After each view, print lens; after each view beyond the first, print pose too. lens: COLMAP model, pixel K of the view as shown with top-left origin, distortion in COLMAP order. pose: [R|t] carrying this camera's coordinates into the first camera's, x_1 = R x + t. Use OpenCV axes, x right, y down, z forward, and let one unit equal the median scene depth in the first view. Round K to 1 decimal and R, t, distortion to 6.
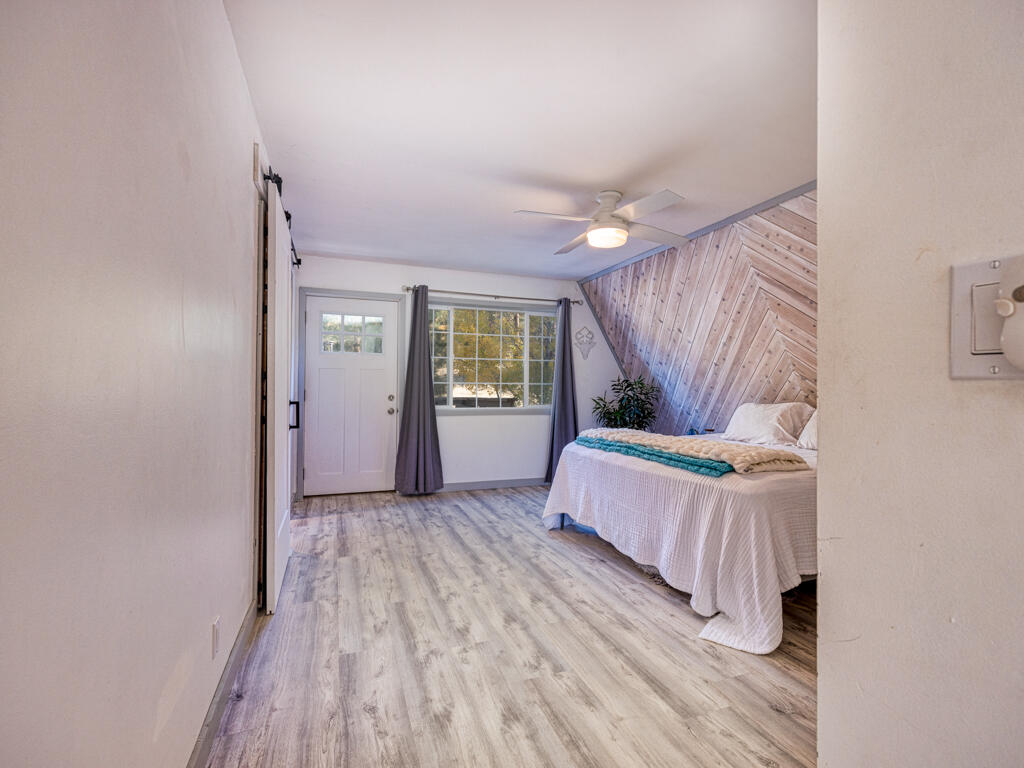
lens RADIAL K [[473.6, 0, 509.5], [0, 473.6, 383.0], [0, 0, 1]] dist [-0.013494, 0.001818]
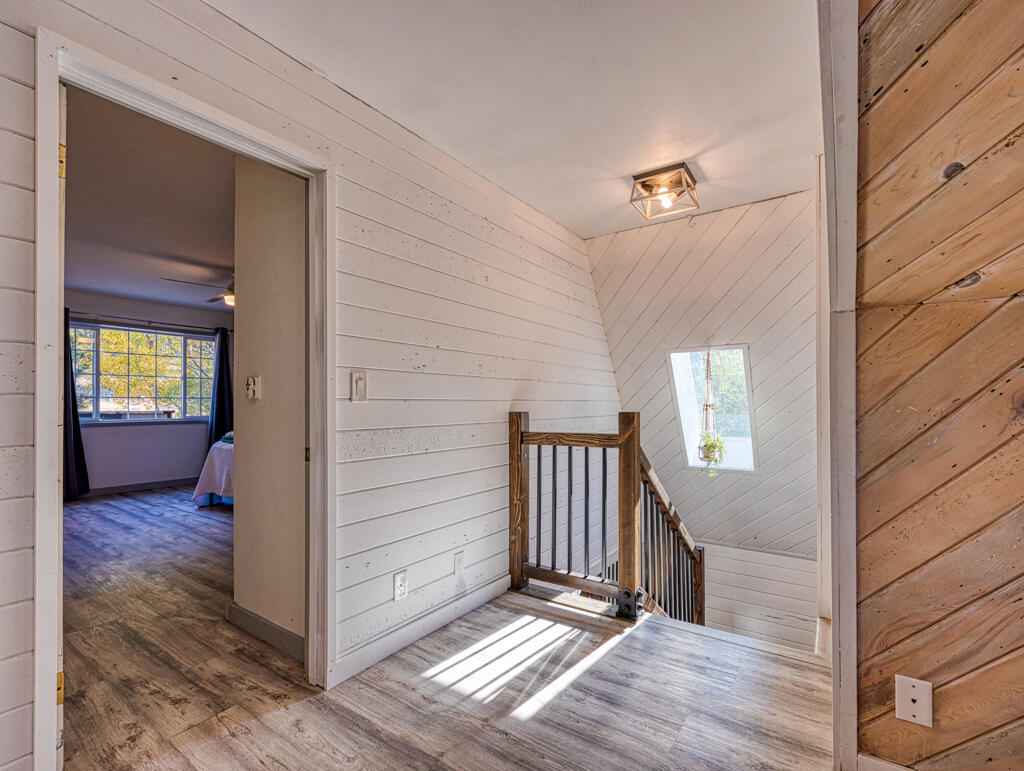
lens RADIAL K [[466.8, 0, 514.9], [0, 466.8, 406.4], [0, 0, 1]] dist [-0.001210, 0.000502]
pose [[0.813907, -0.007566, 0.580946, 0.082524], [-0.004016, 0.999818, 0.018647, -0.003940], [-0.580981, -0.017511, 0.813729, -1.050577]]
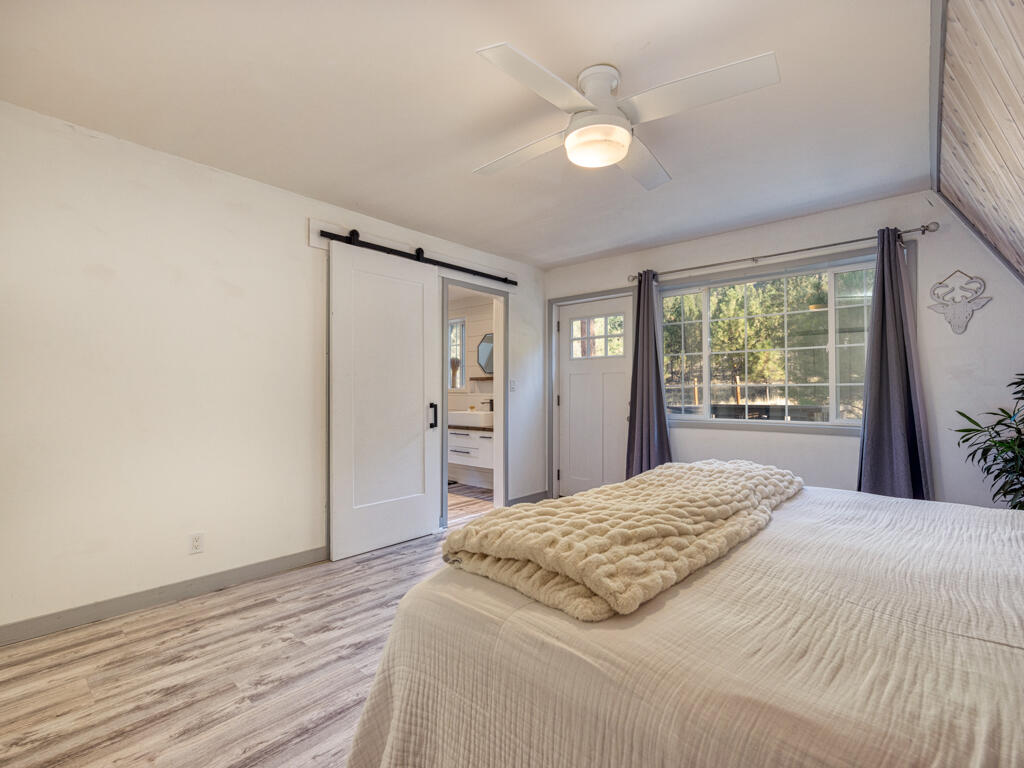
lens RADIAL K [[473.6, 0, 510.4], [0, 473.6, 389.9], [0, 0, 1]] dist [-0.013494, 0.001818]
pose [[0.471718, -0.014322, -0.881633, 1.028849], [0.012929, 0.999873, -0.009325, 0.024963], [0.881655, -0.006999, 0.471843, 0.908916]]
